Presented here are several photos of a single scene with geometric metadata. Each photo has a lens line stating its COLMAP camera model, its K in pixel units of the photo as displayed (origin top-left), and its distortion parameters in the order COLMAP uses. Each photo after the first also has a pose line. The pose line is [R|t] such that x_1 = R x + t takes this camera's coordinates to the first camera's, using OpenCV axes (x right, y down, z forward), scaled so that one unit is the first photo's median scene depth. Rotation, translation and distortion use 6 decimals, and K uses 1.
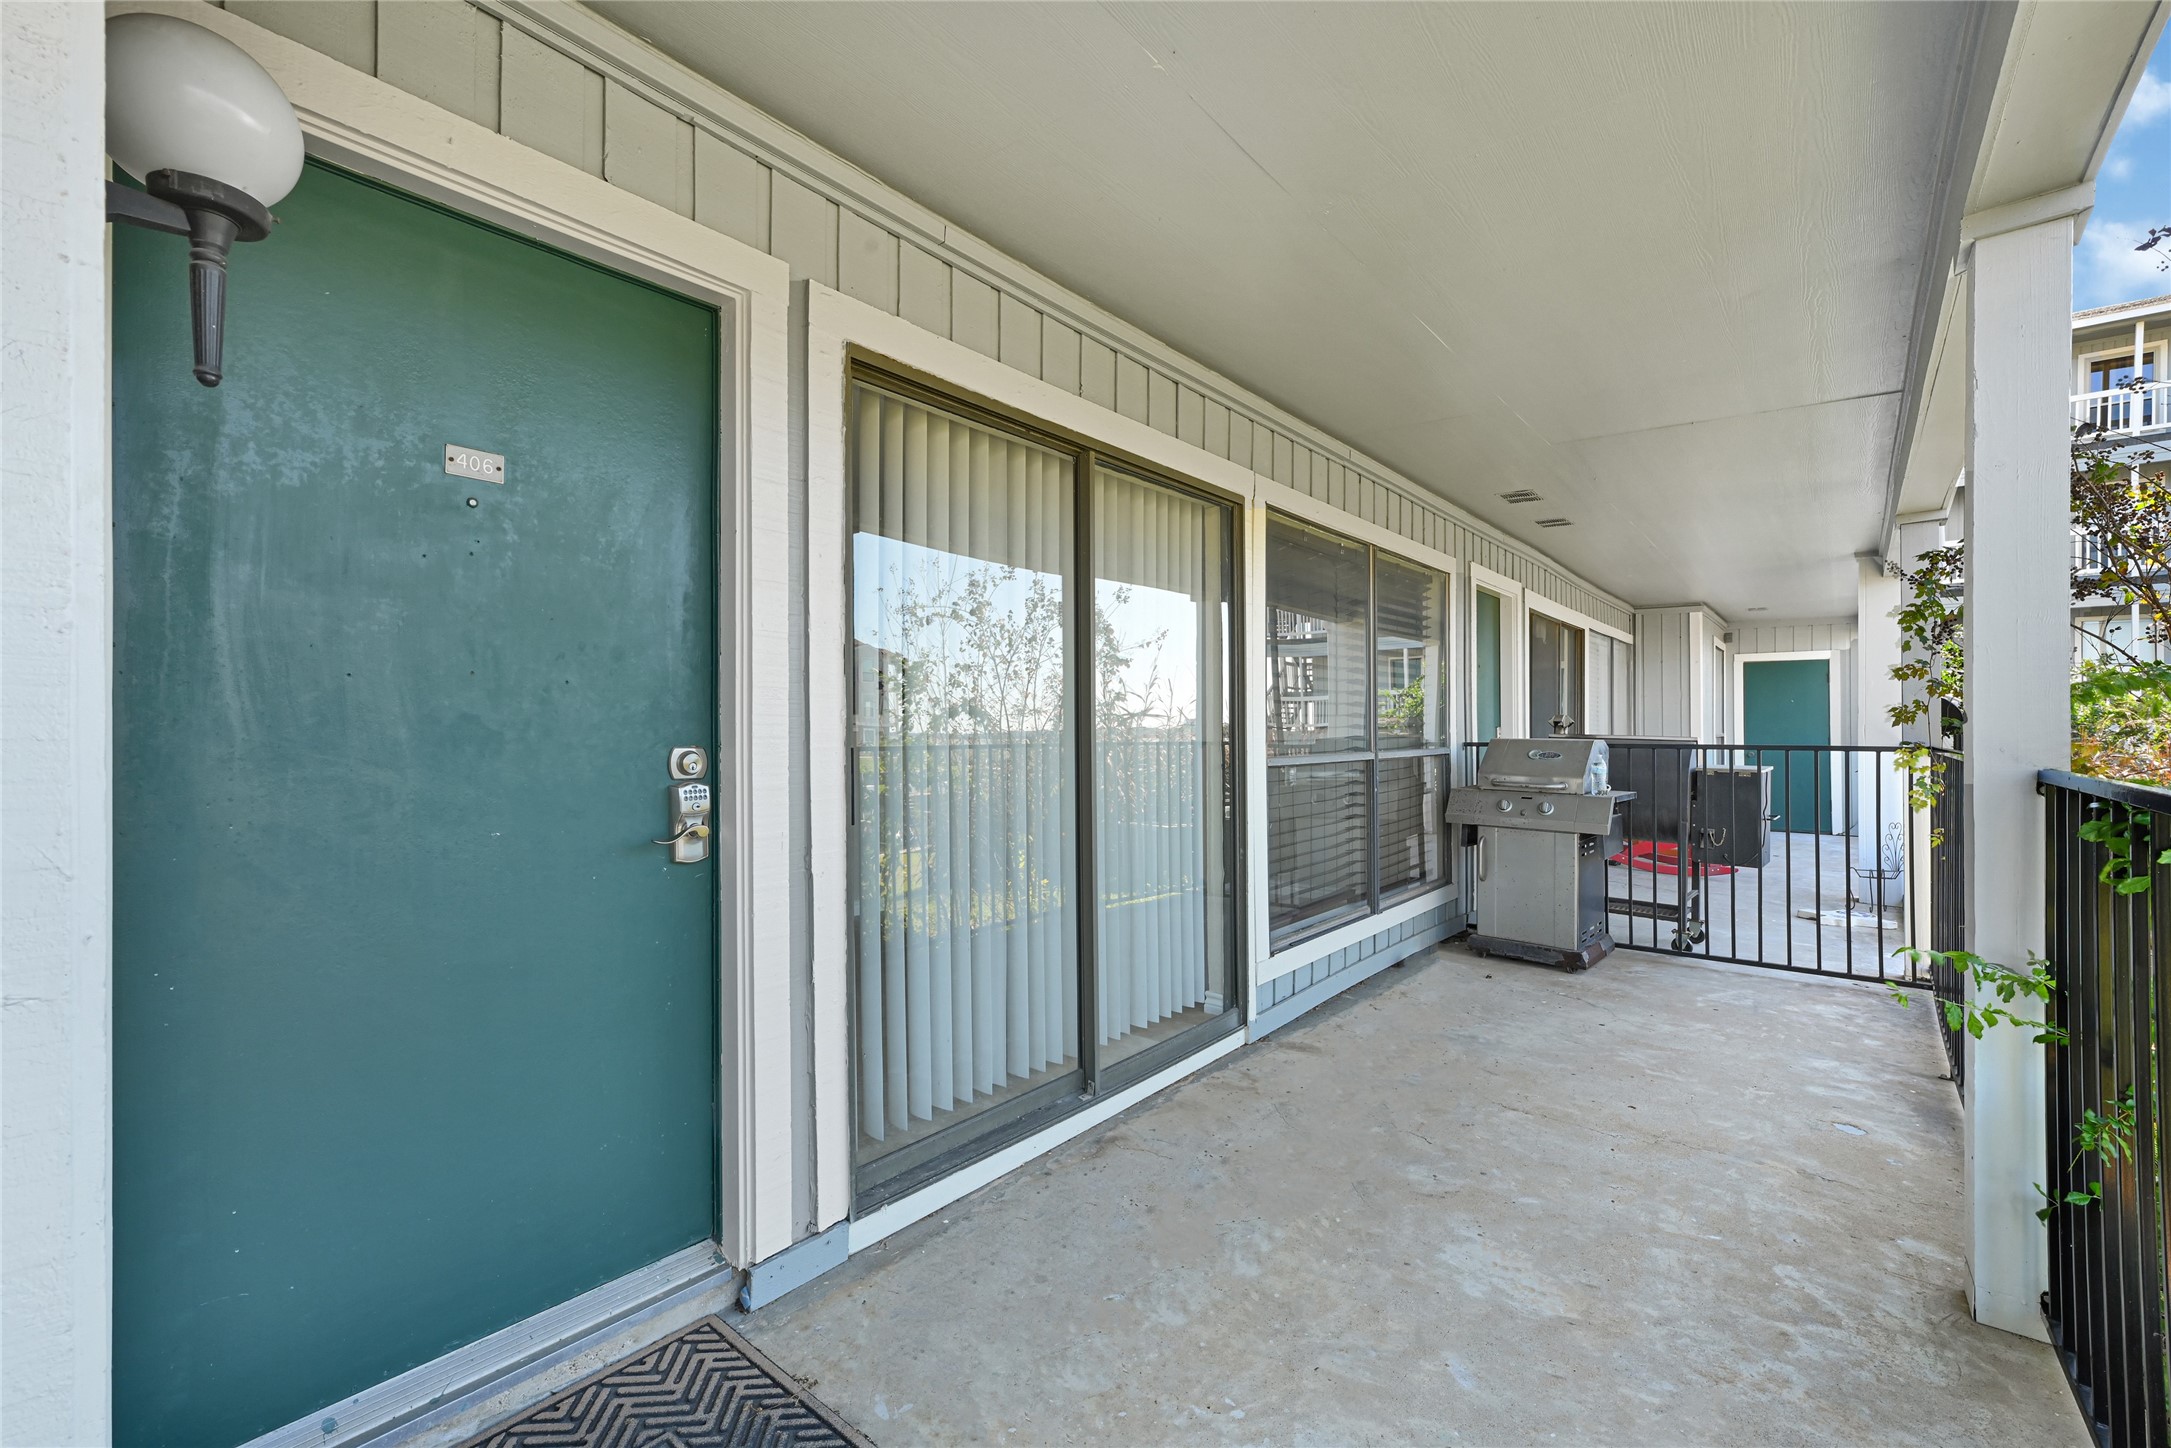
lens RADIAL K [[892.6, 0, 1085.5], [0, 892.6, 724.0], [0, 0, 1]] dist [-0.000216, 0.000486]
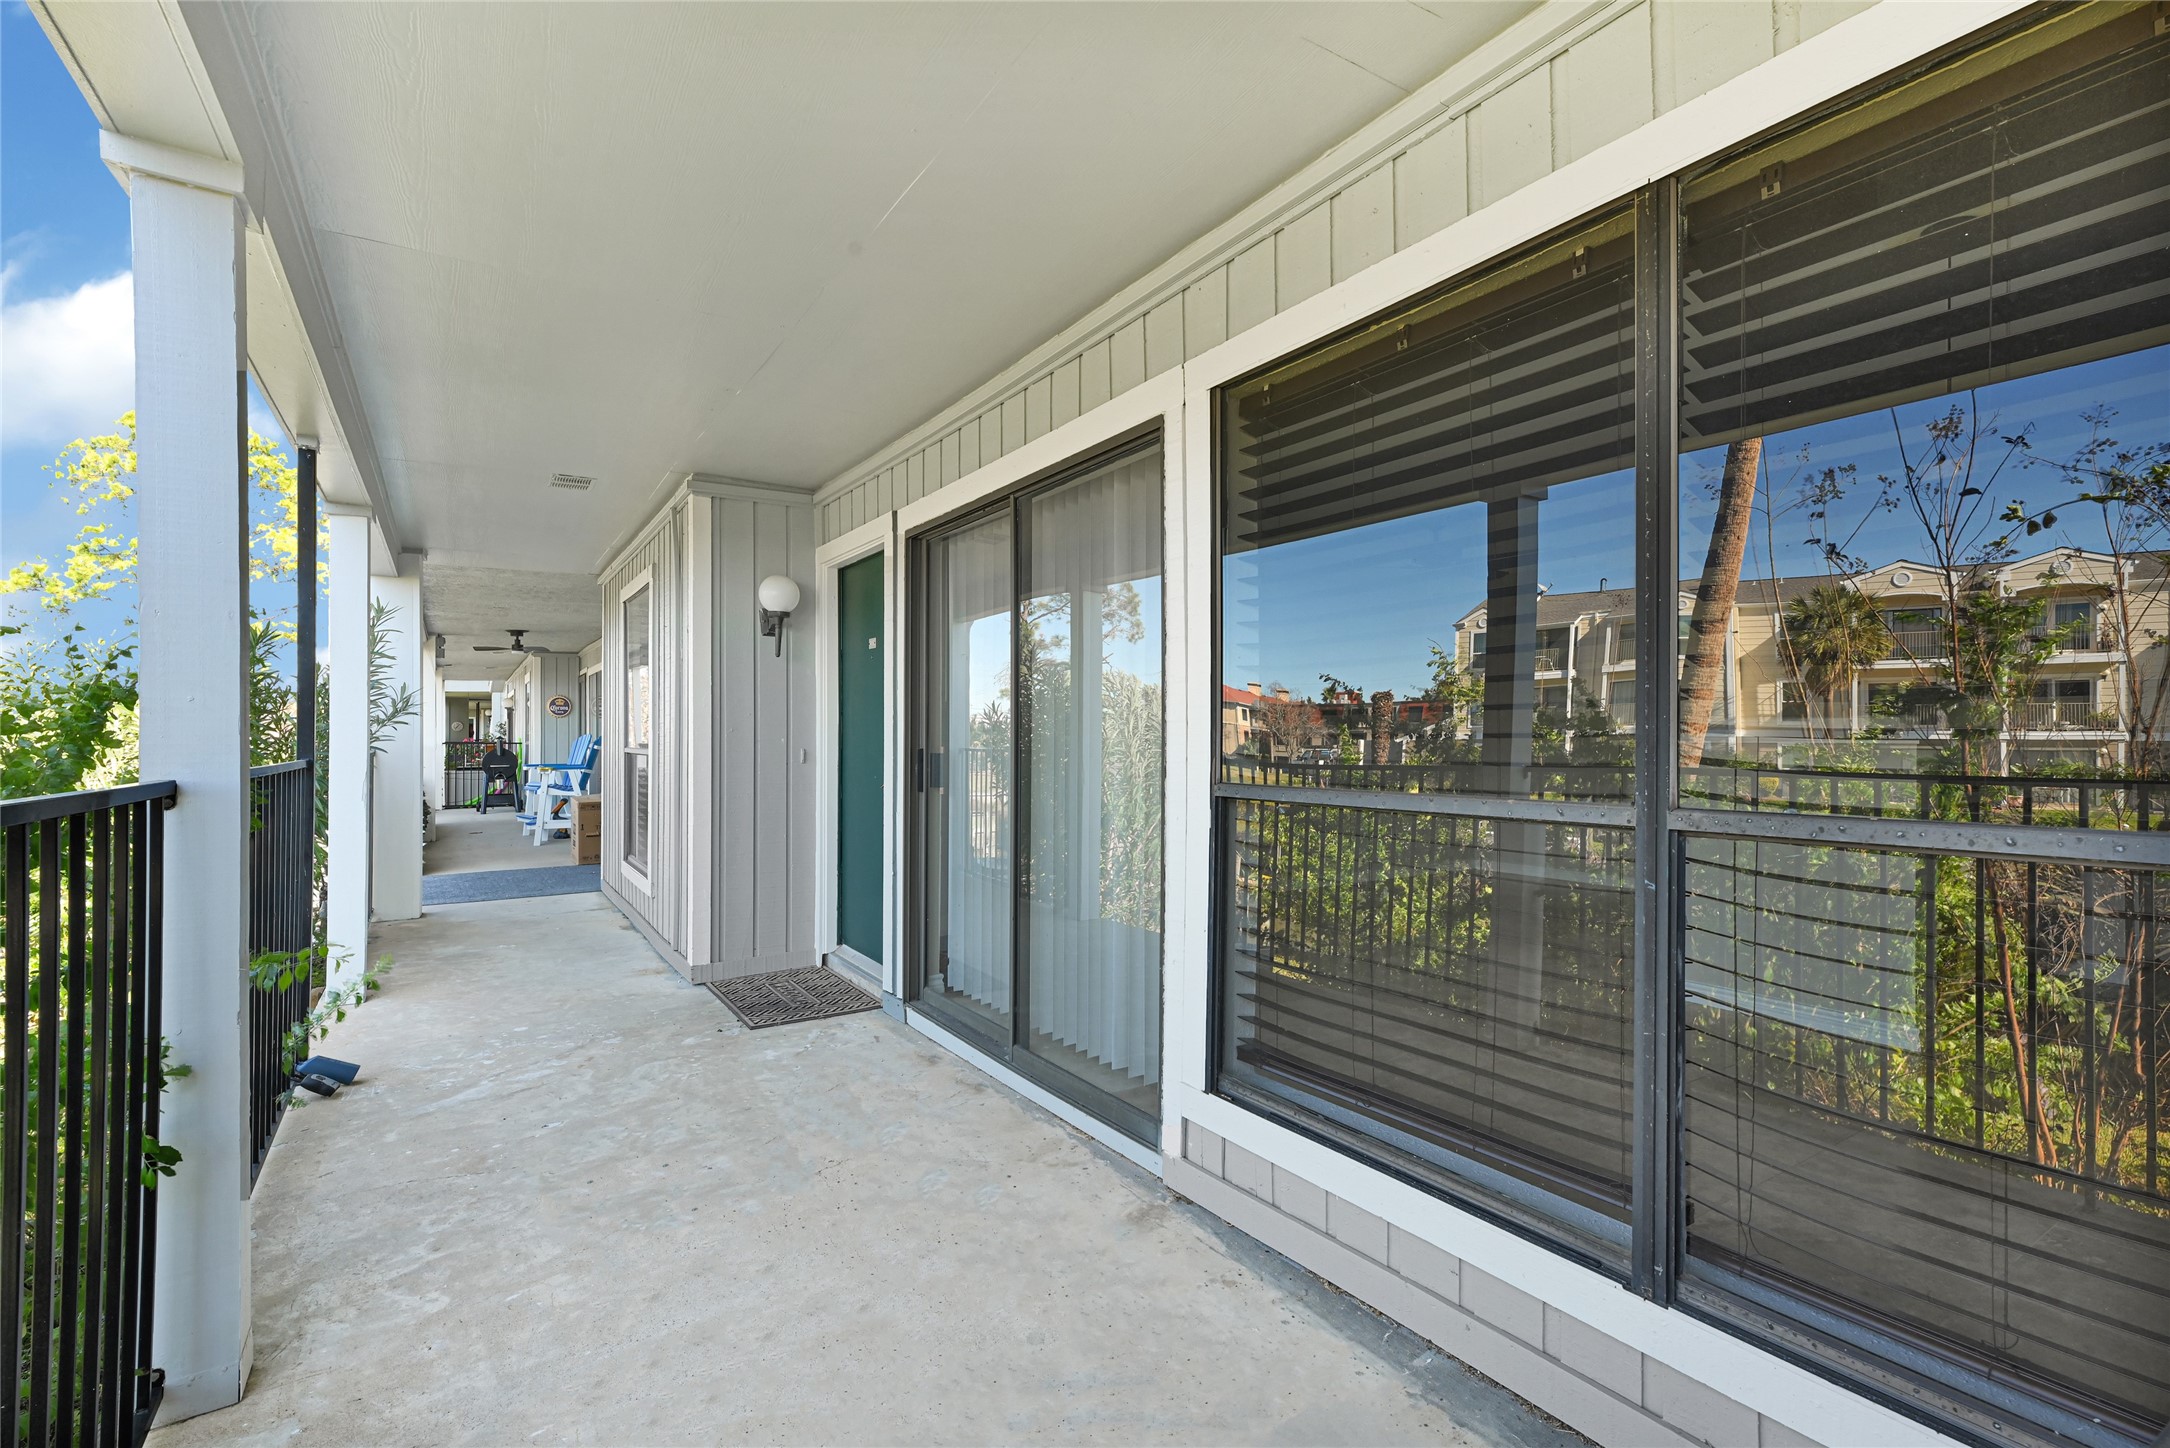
lens RADIAL K [[948.9, 0, 1085.0], [0, 948.9, 724.0], [0, 0, 1]] dist [-0.002371, 0.000076]
pose [[-0.280956, -0.014026, -0.959618, 1.229729], [0.012870, 0.999748, -0.018381, 0.009265], [0.959634, -0.017515, -0.280704, 1.533577]]
